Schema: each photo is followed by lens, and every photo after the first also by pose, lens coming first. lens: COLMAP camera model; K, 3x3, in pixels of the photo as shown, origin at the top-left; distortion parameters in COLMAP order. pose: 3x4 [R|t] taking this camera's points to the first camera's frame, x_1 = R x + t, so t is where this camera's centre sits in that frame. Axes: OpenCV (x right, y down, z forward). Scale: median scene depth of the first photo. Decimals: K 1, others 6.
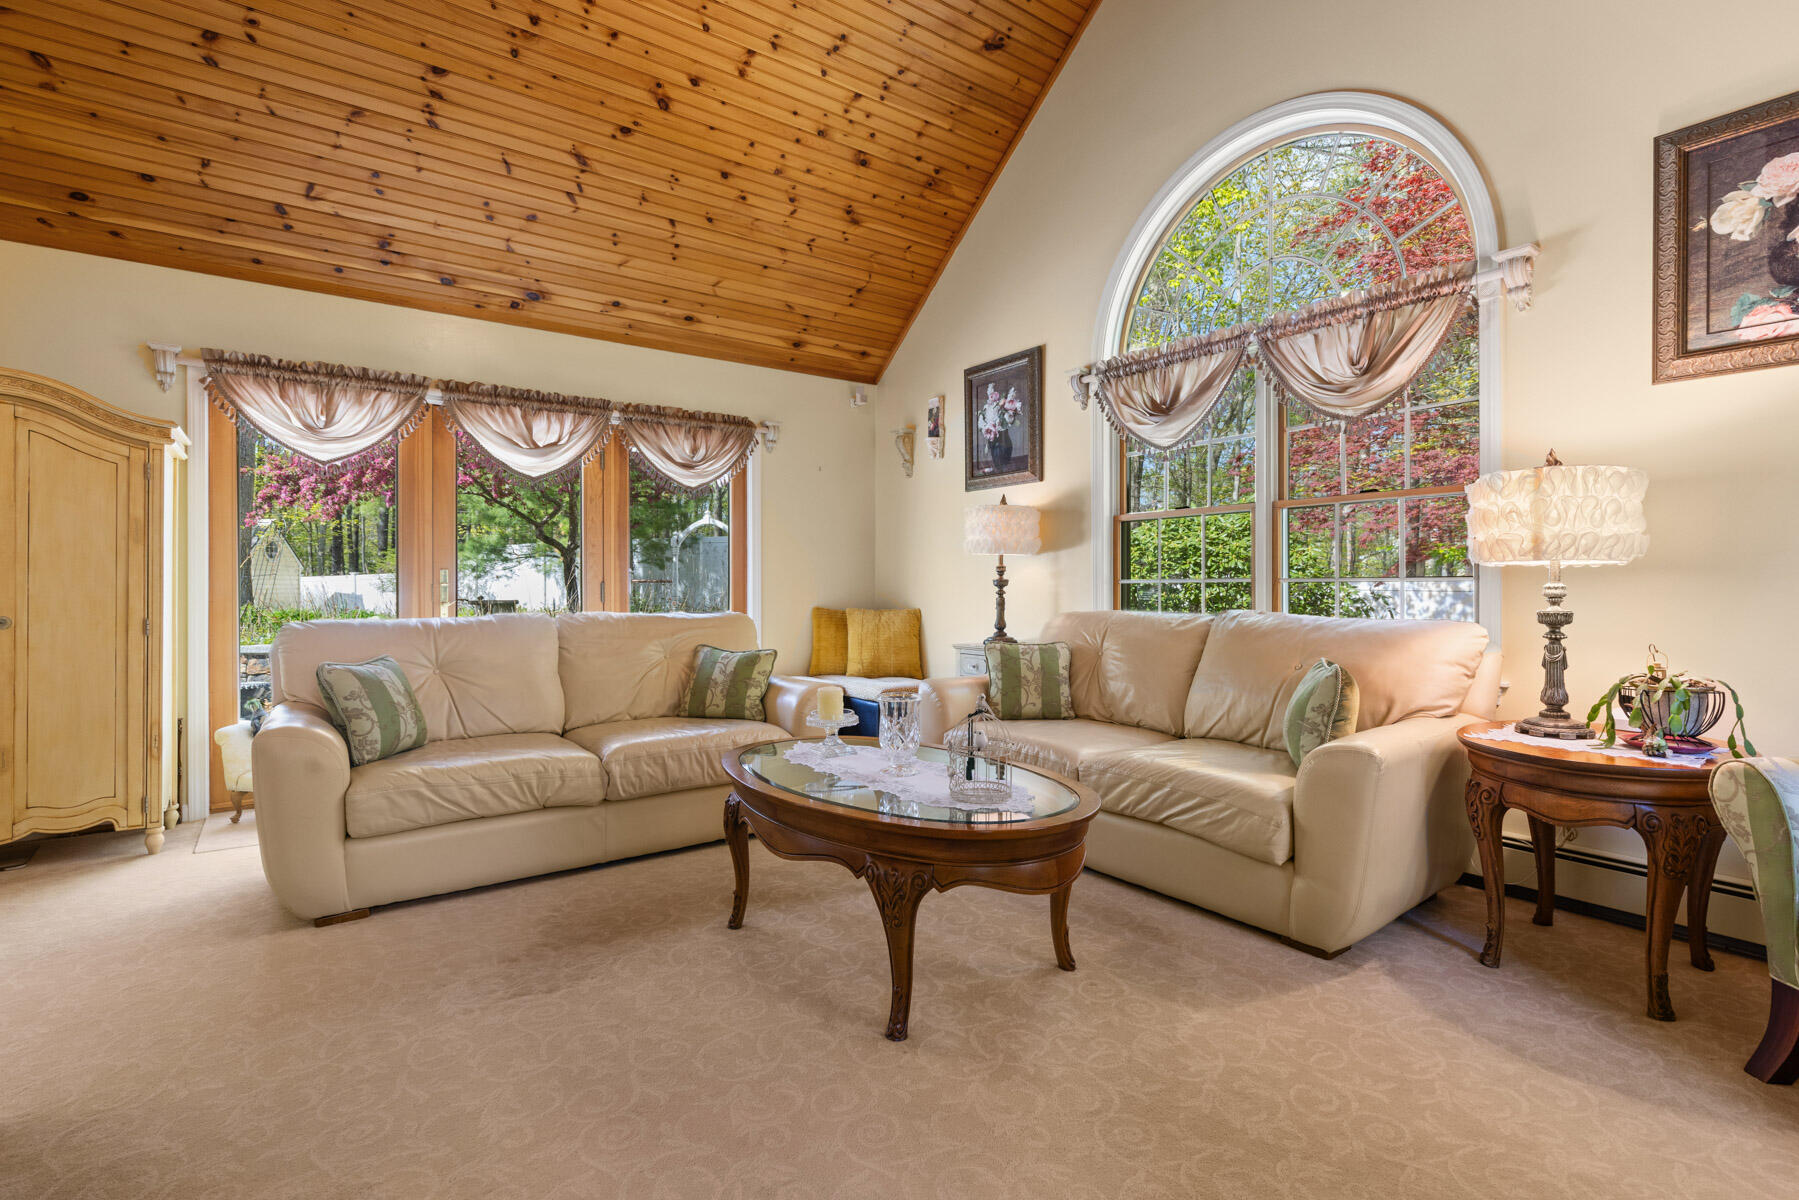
lens RADIAL K [[835.3, 0, 899.0], [0, 835.3, 575.4], [0, 0, 1]] dist [0.000171, 0.000145]
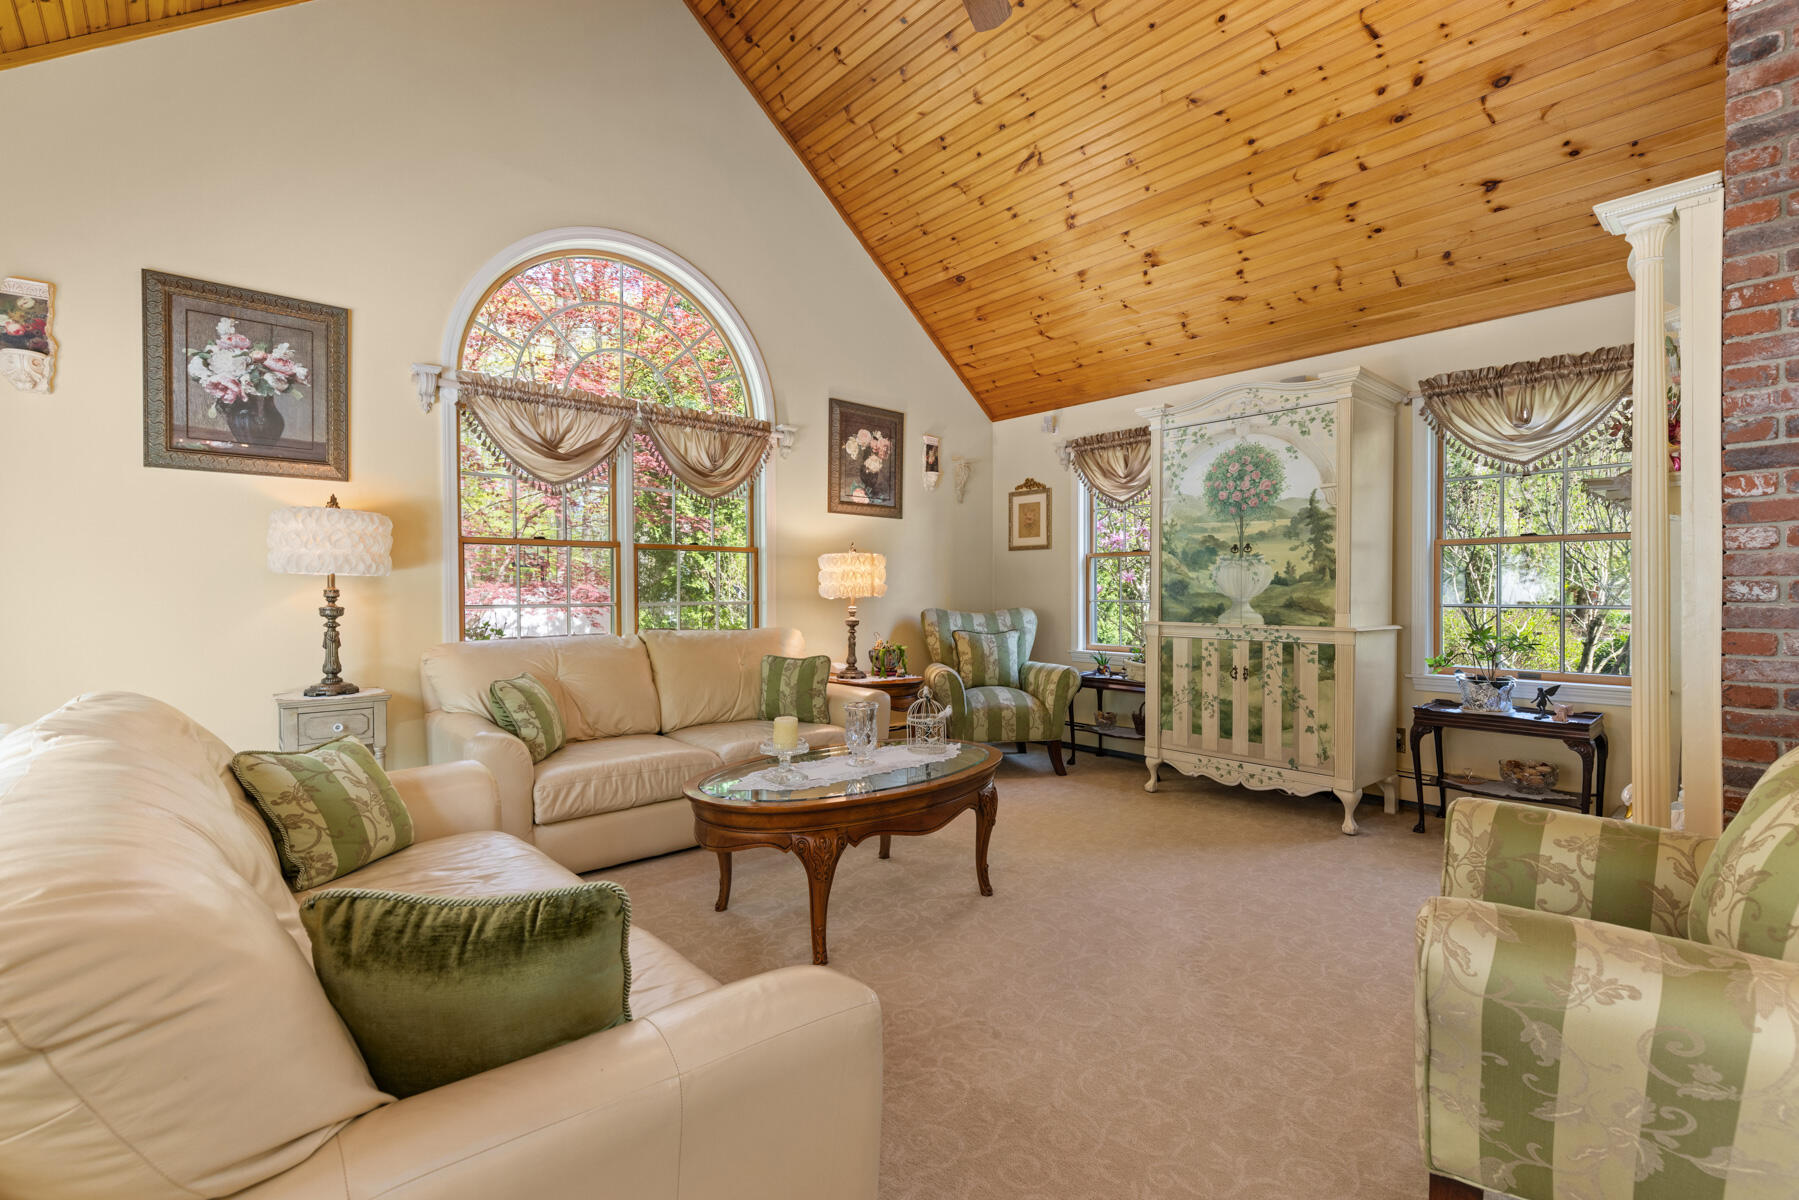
lens RADIAL K [[825.0, 0, 899.5], [0, 825.0, 600.0], [0, 0, 1]] dist [0.000198, -0.000019]
pose [[-0.109400, -0.002378, 0.993995, -0.669122], [-0.004933, 0.999986, 0.001849, -0.005743], [-0.993986, -0.004701, -0.109411, 0.578213]]
